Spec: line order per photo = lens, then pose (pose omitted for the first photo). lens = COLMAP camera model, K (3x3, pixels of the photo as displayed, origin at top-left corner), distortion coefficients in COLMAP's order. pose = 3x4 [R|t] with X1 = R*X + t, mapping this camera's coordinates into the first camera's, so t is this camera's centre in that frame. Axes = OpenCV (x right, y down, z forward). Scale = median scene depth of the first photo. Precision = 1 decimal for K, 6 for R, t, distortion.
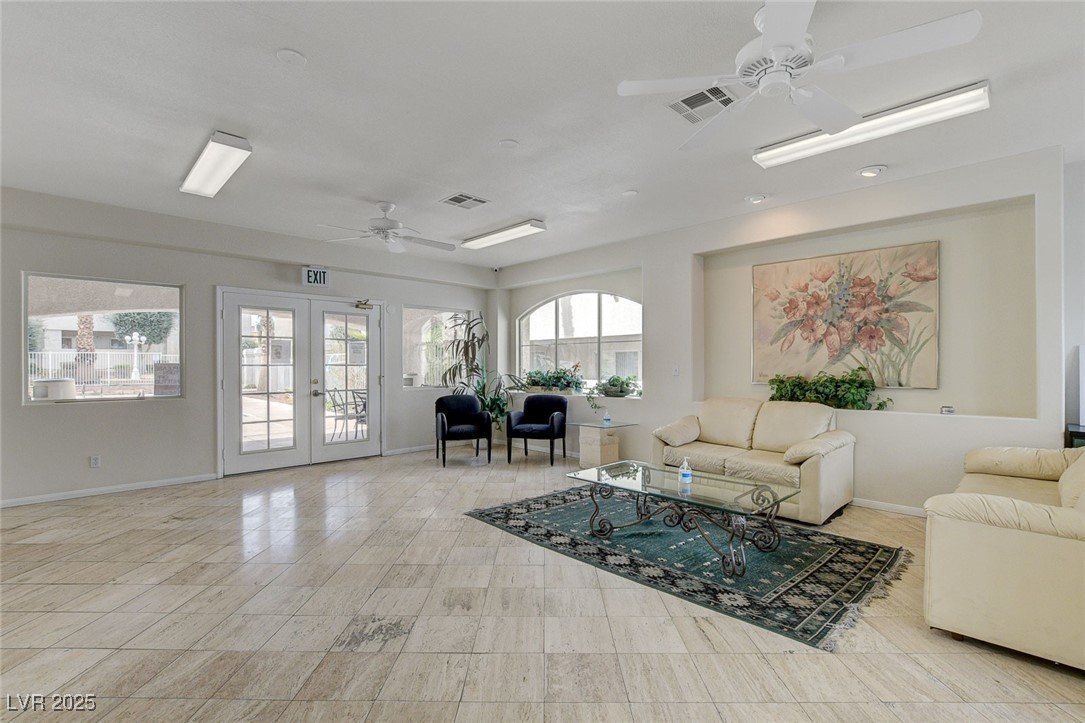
lens RADIAL K [[497.0, 0, 535.8], [0, 497.0, 364.5], [0, 0, 1]] dist [-0.024346, 0.002658]
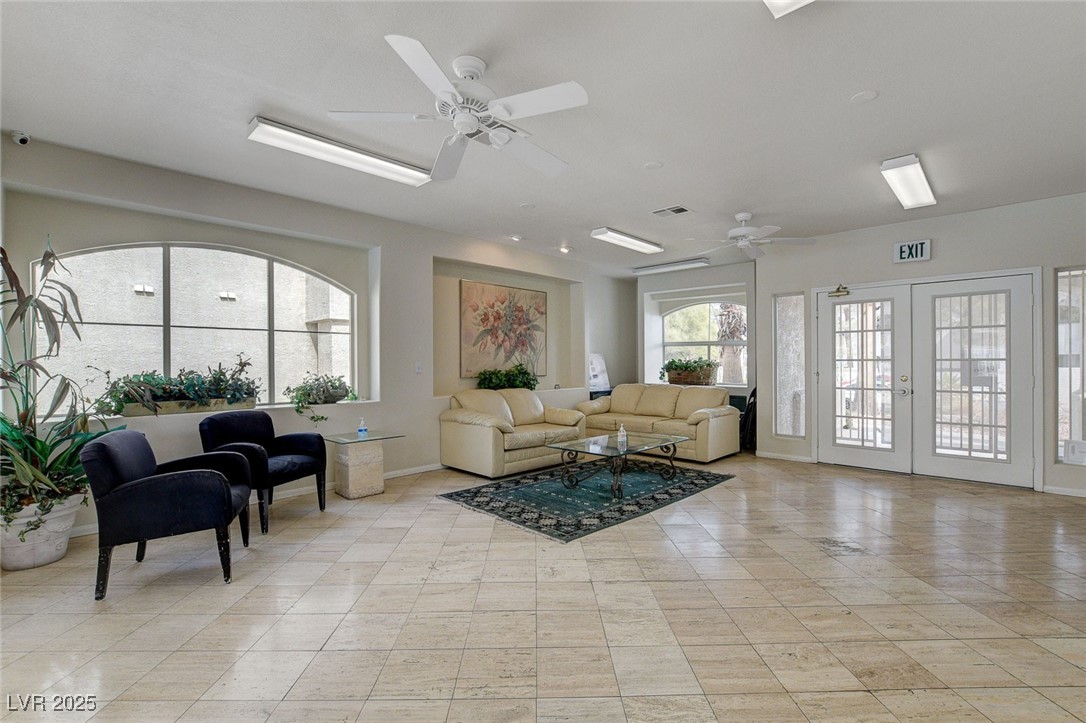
lens RADIAL K [[497.5, 0, 536.1], [0, 497.5, 362.9], [0, 0, 1]] dist [-0.024346, 0.002658]
pose [[-0.035923, 0.001743, 0.999353, -0.944996], [0.002747, 0.999995, -0.001646, 0.005400], [-0.999351, 0.002687, -0.035928, 1.058206]]
